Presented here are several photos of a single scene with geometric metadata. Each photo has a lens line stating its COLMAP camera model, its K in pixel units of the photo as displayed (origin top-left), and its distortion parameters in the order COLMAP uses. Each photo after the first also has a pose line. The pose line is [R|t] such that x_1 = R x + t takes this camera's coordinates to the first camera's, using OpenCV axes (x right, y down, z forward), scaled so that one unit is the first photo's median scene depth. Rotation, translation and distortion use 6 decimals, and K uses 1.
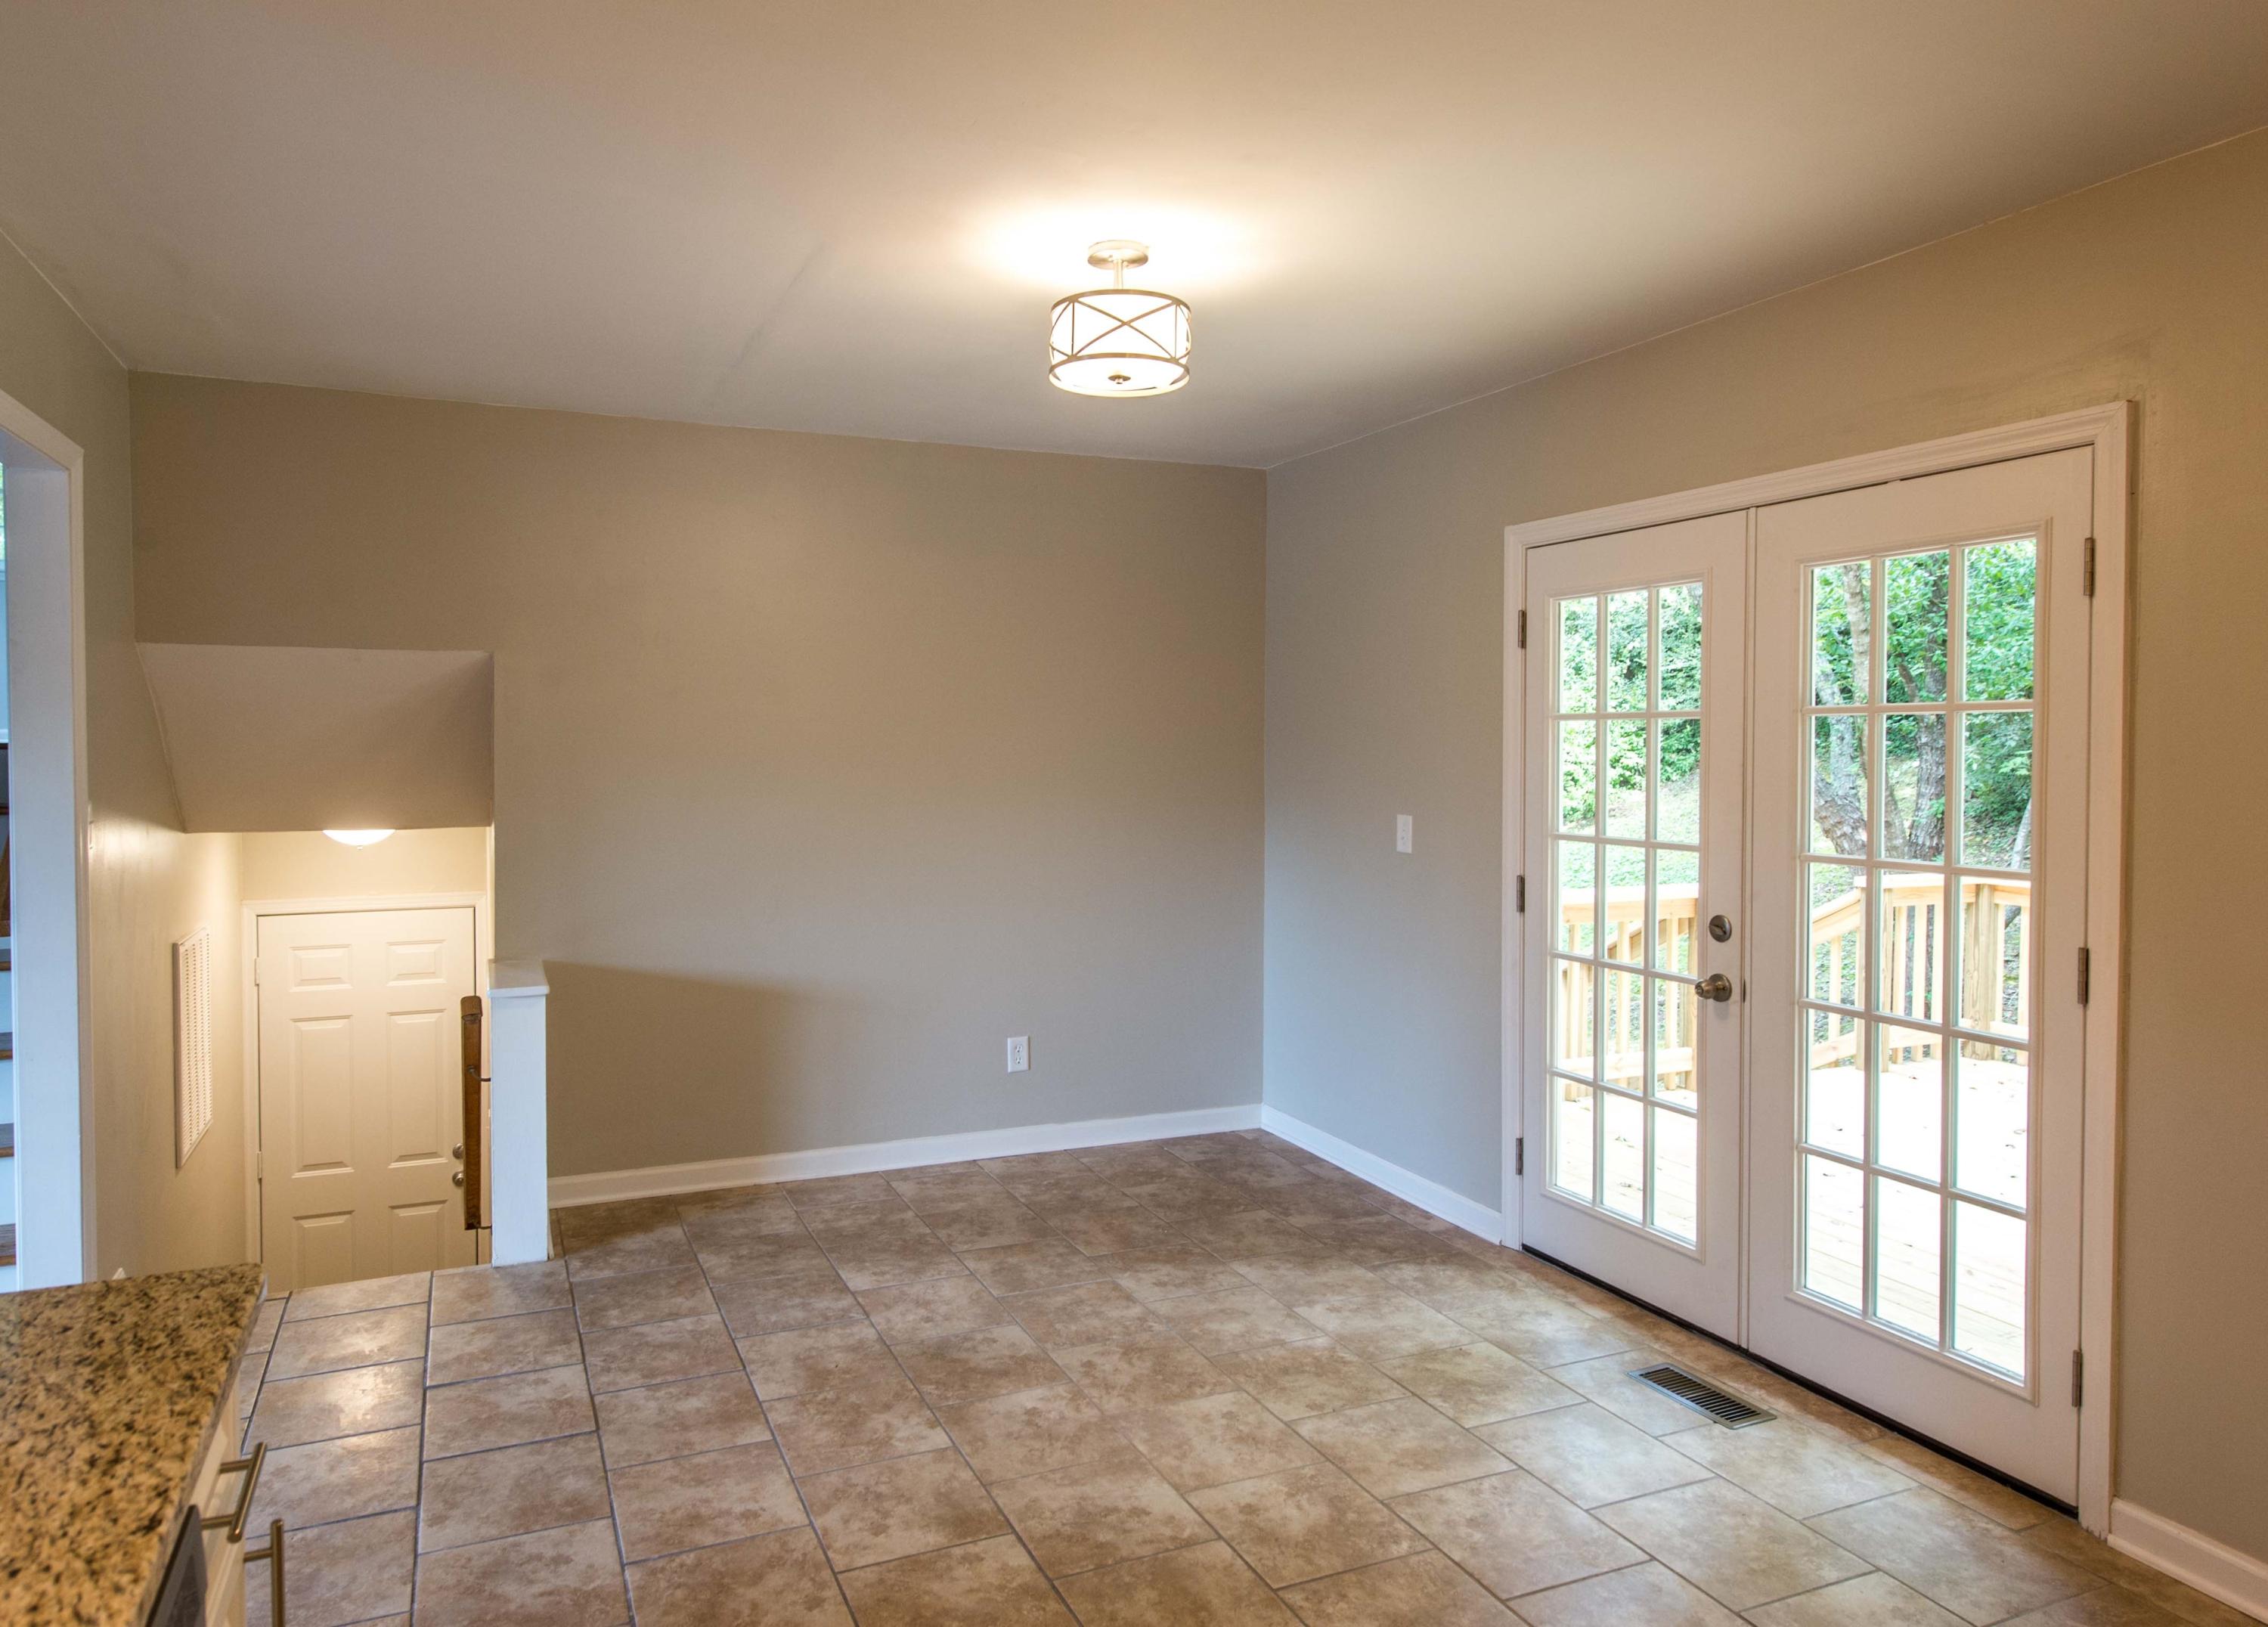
lens RADIAL K [[1404.0, 0, 1029.2], [0, 1404.0, 773.8], [0, 0, 1]] dist [0.018718, -0.001251]
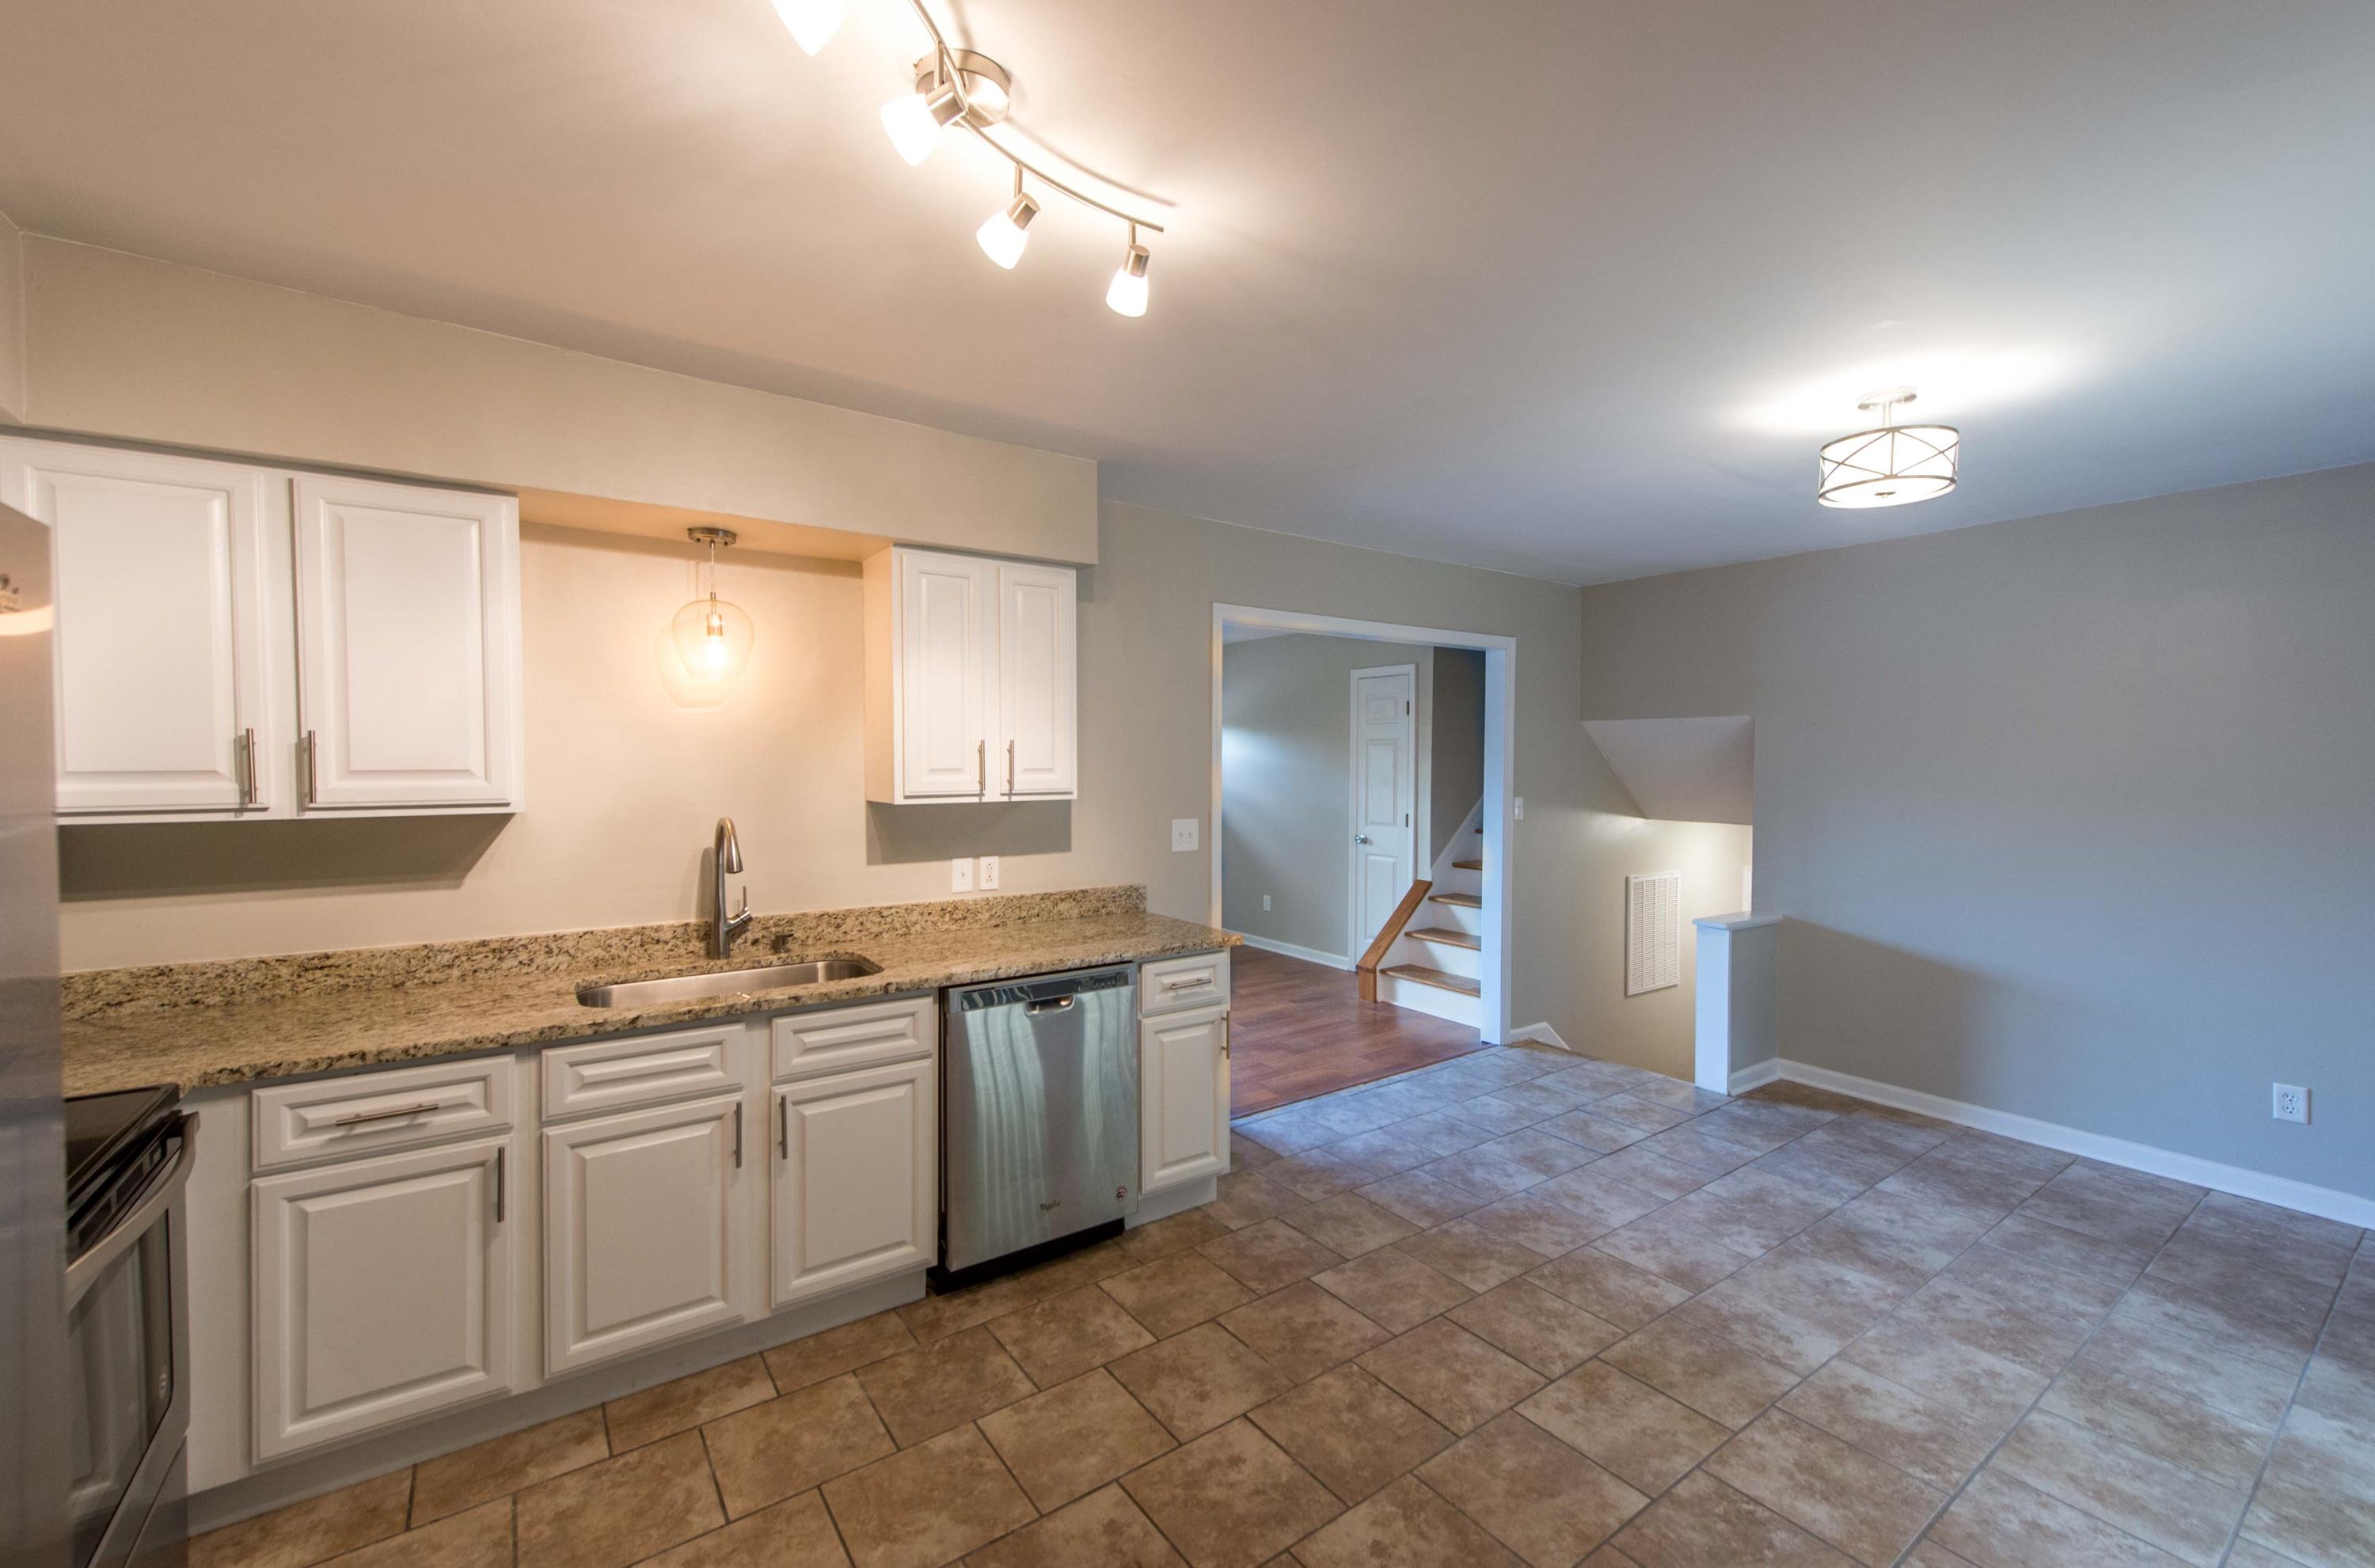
lens RADIAL K [[962.0, 0, 1183.1], [0, 962.0, 778.3], [0, 0, 1]] dist [0.009982, -0.002307]
pose [[0.225478, 0.015543, -0.974124, 0.703534], [-0.026295, 0.999606, 0.009863, -0.012690], [0.973893, 0.023391, 0.225798, 0.169221]]
